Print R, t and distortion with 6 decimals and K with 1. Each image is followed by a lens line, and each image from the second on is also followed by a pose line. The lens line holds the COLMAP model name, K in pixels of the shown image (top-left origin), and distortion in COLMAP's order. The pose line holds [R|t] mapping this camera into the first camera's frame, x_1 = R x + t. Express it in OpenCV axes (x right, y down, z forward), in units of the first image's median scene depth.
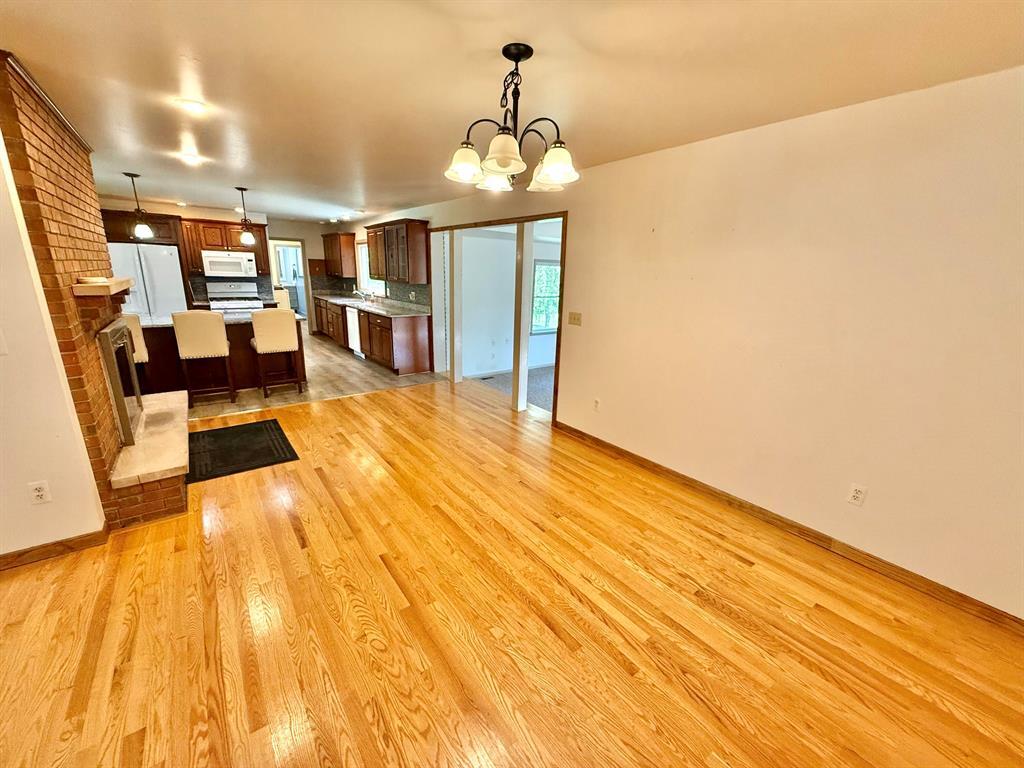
lens RADIAL K [[412.0, 0, 510.9], [0, 412.0, 384.5], [0, 0, 1]] dist [0.001543, 0.000039]
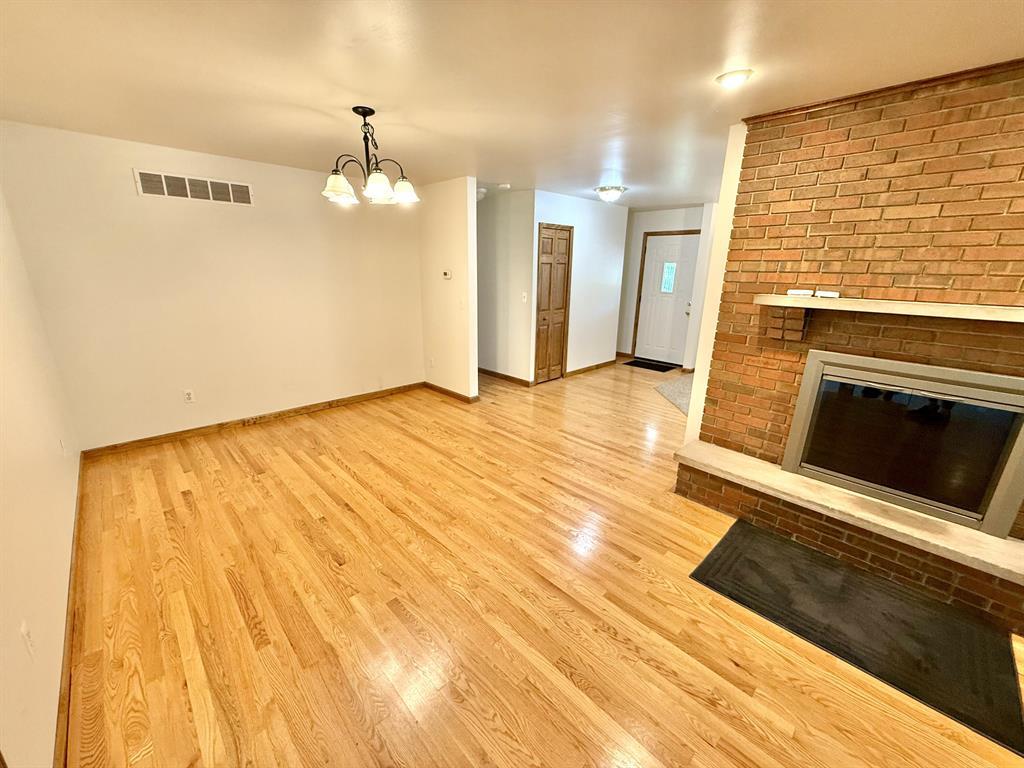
lens RADIAL K [[412.0, 0, 513.5], [0, 412.0, 383.8], [0, 0, 1]] dist [0.001543, 0.000039]
pose [[-0.991733, -0.009399, -0.127970, -0.093863], [-0.074719, 0.853084, 0.516395, -0.220390], [0.104316, 0.521688, -0.846735, 0.789998]]
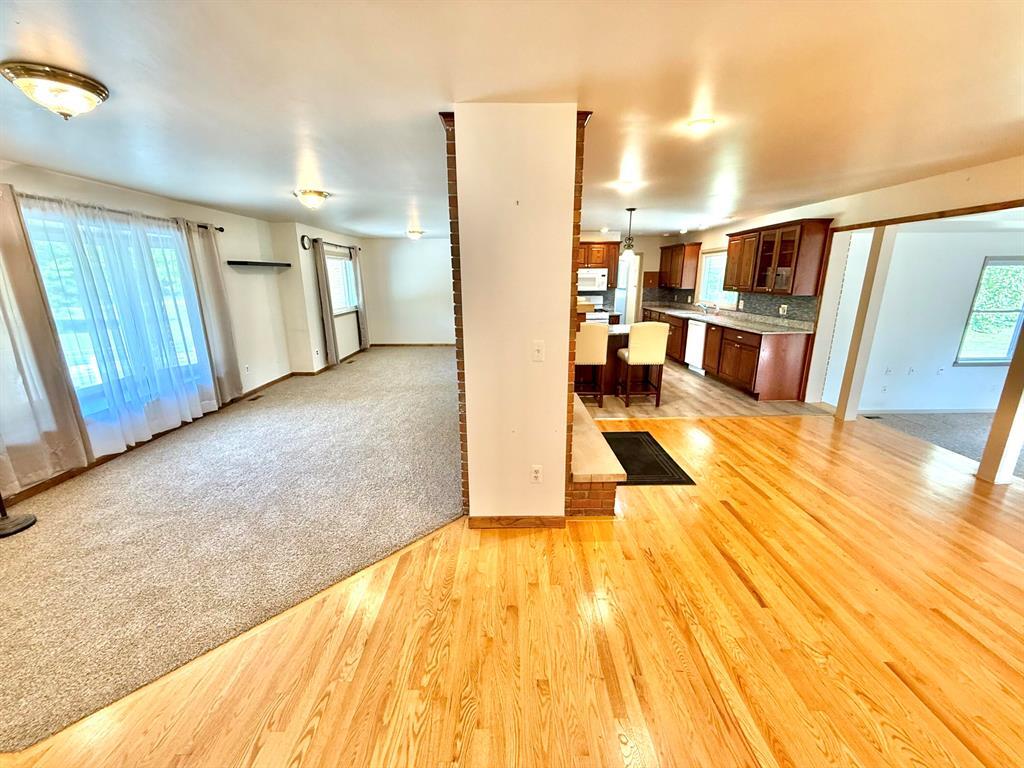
lens RADIAL K [[412.0, 0, 507.8], [0, 412.0, 385.0], [0, 0, 1]] dist [0.001543, 0.000039]
pose [[0.797582, 0.116973, -0.591760, -0.190256], [-0.129040, 0.991394, 0.022047, -0.005676], [0.589247, 0.058776, 0.805812, -0.016542]]
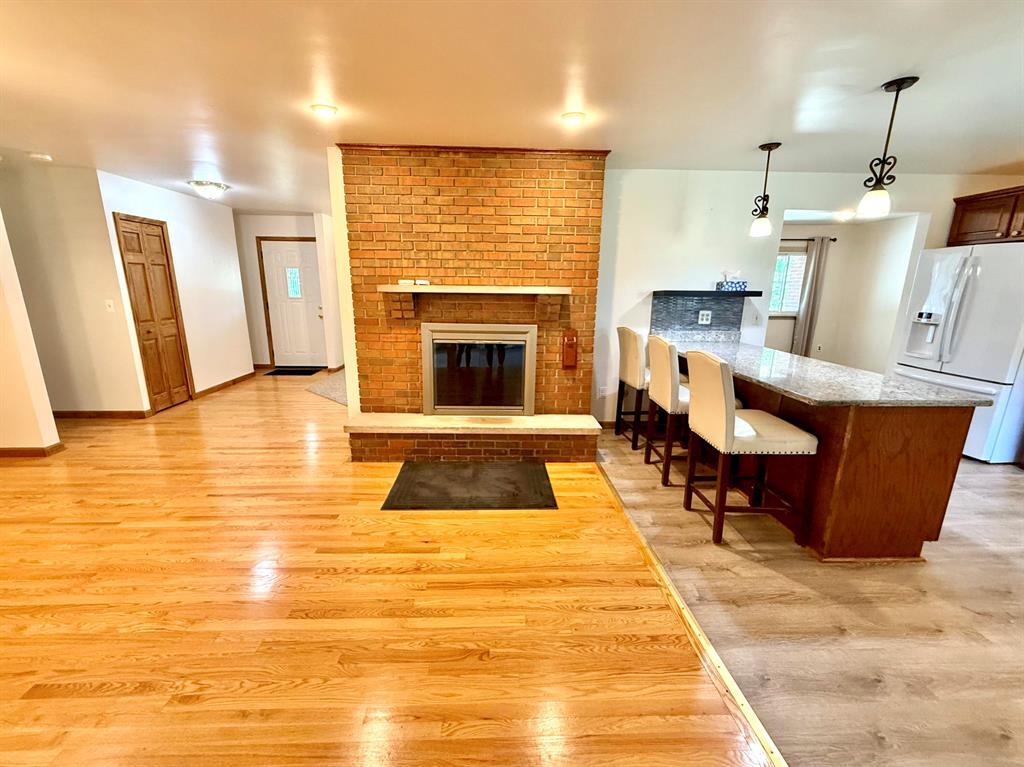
lens RADIAL K [[412.0, 0, 510.1], [0, 412.0, 385.7], [0, 0, 1]] dist [0.001543, 0.000039]
pose [[-0.574383, 0.162168, -0.802362, -0.037891], [-0.242894, 0.902272, 0.356241, -0.214191], [0.781720, 0.399508, -0.478860, 0.858750]]
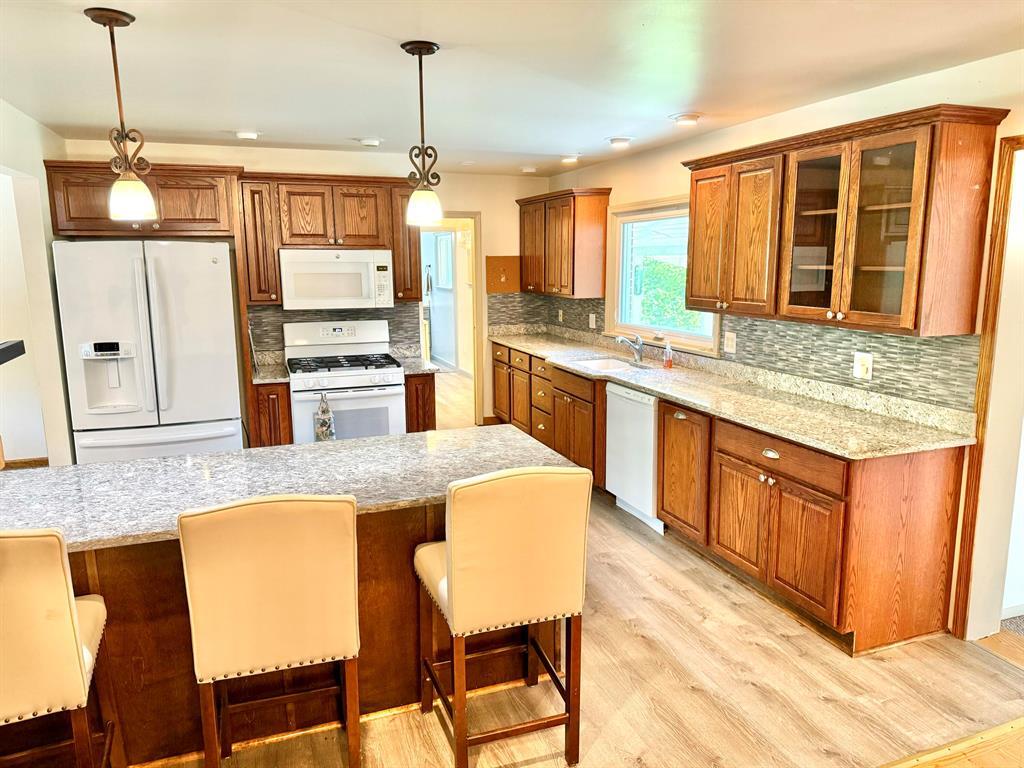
lens RADIAL K [[728.6, 0, 514.9], [0, 728.6, 387.7], [0, 0, 1]] dist [0.046273, -0.027954]
pose [[0.954371, 0.014179, -0.298286, -0.360282], [-0.042116, 0.995279, -0.087440, -0.156720], [0.295638, 0.096013, 0.950463, 0.454822]]
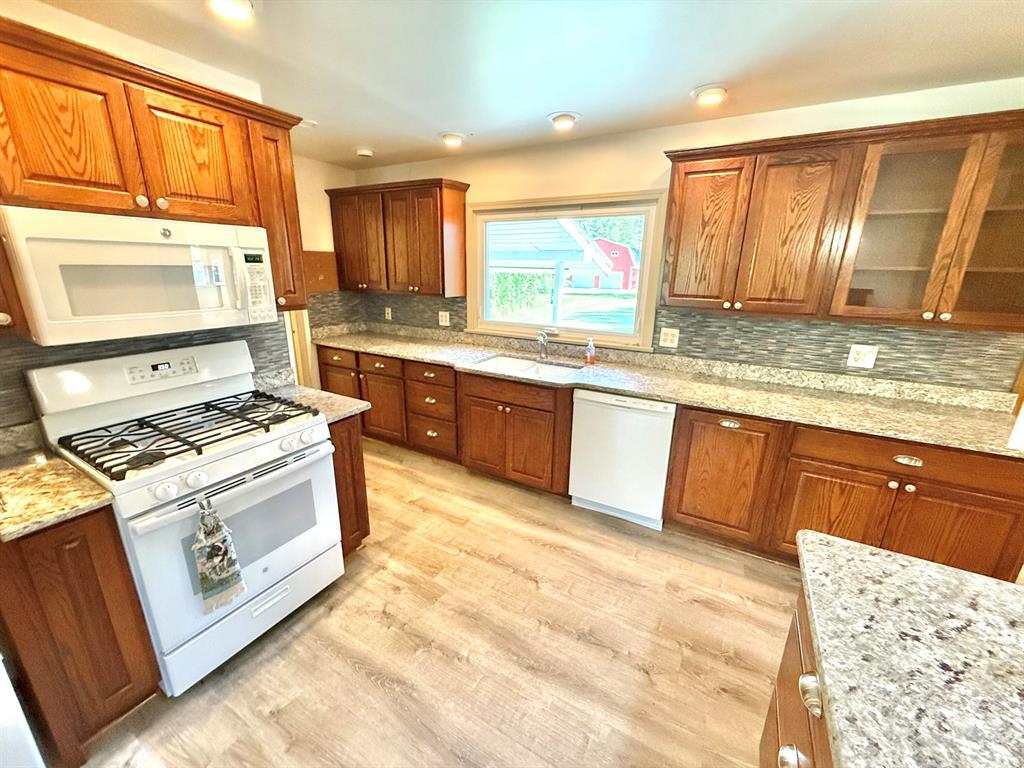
lens RADIAL K [[412.0, 0, 512.1], [0, 412.0, 383.3], [0, 0, 1]] dist [0.001543, 0.000039]
pose [[0.918300, -0.123696, 0.376064, -0.730375], [0.115906, 0.992313, 0.043368, -0.271851], [-0.378537, 0.003763, 0.925578, 0.883369]]
